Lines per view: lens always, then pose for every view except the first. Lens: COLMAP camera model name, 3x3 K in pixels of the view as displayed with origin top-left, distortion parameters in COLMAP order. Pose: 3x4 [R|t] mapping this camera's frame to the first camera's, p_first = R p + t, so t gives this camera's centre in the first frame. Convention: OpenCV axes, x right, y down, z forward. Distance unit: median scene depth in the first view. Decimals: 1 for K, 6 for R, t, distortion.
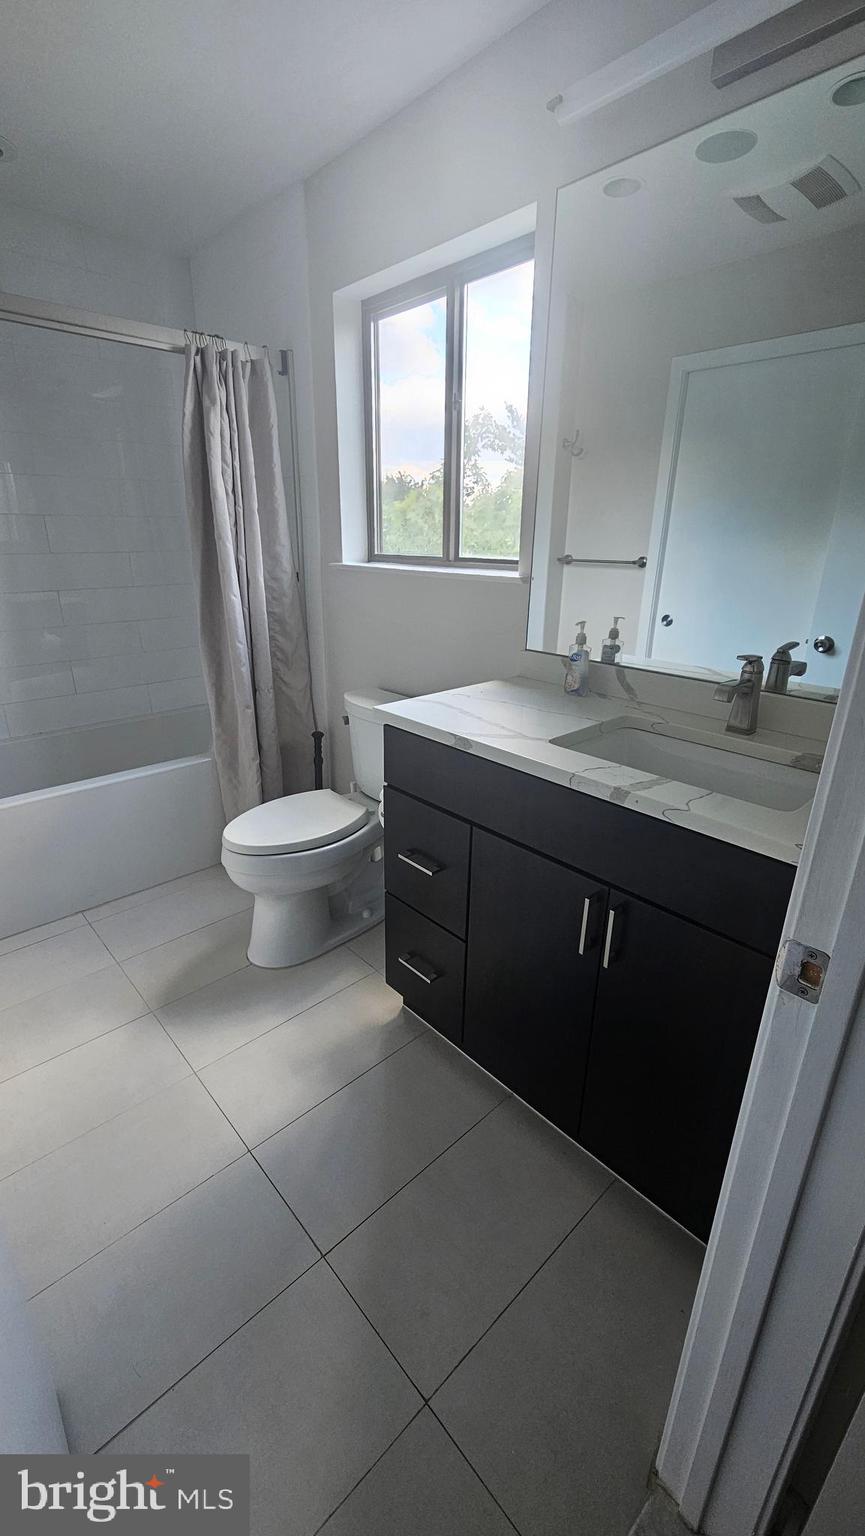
lens RADIAL K [[629.0, 0, 425.1], [0, 629.0, 765.3], [0, 0, 1]] dist [-0.003131, 0.000172]
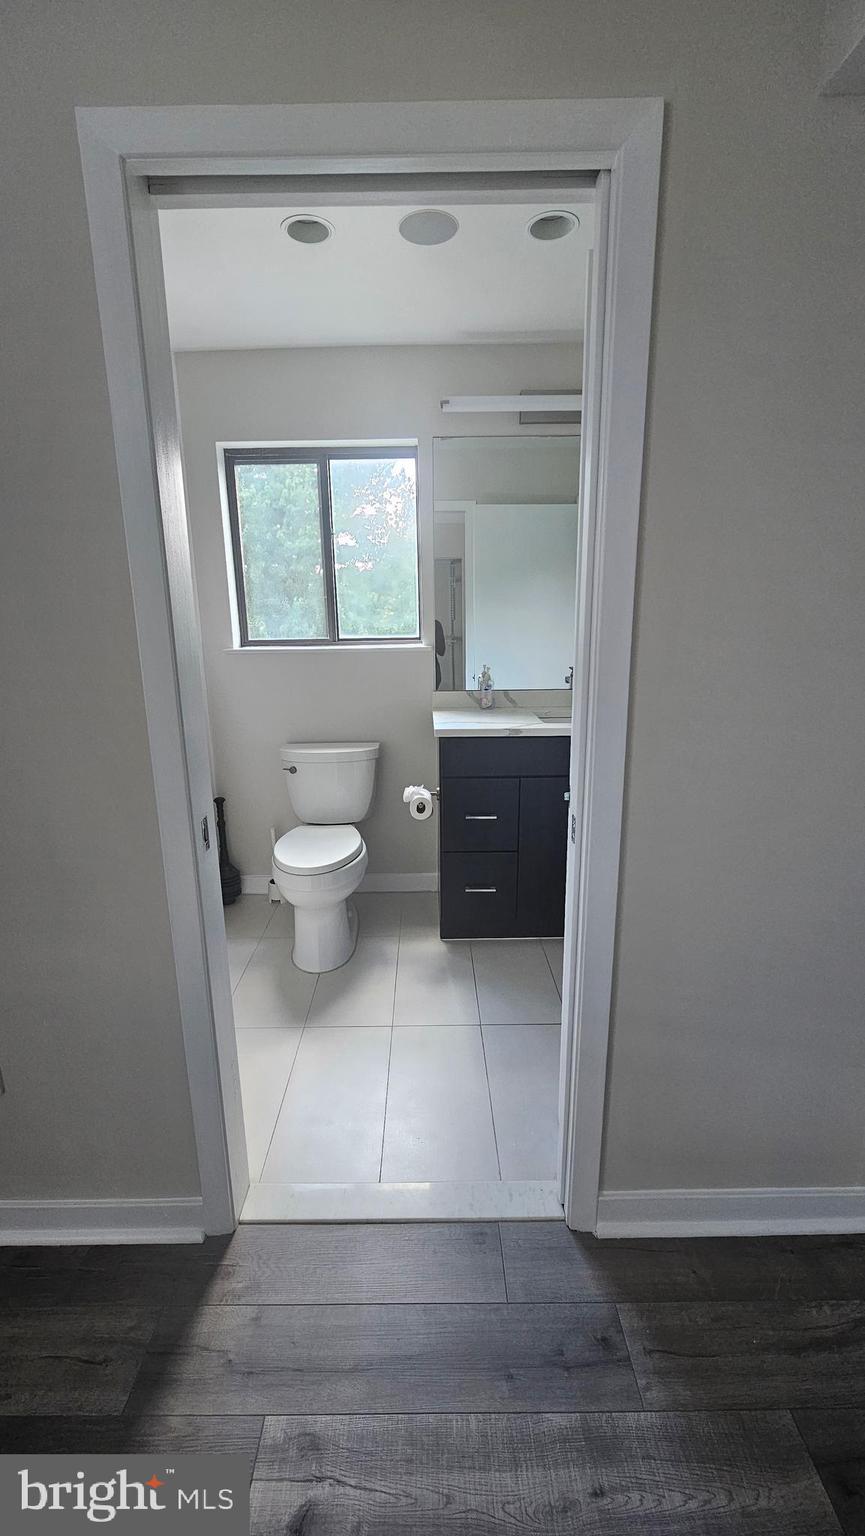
lens RADIAL K [[629.0, 0, 425.1], [0, 629.0, 765.3], [0, 0, 1]] dist [-0.003131, 0.000172]
pose [[0.676760, -0.192105, 0.710698, -0.859608], [0.274338, 0.961632, -0.001304, -0.006587], [-0.683179, 0.195854, 0.703496, -0.055087]]
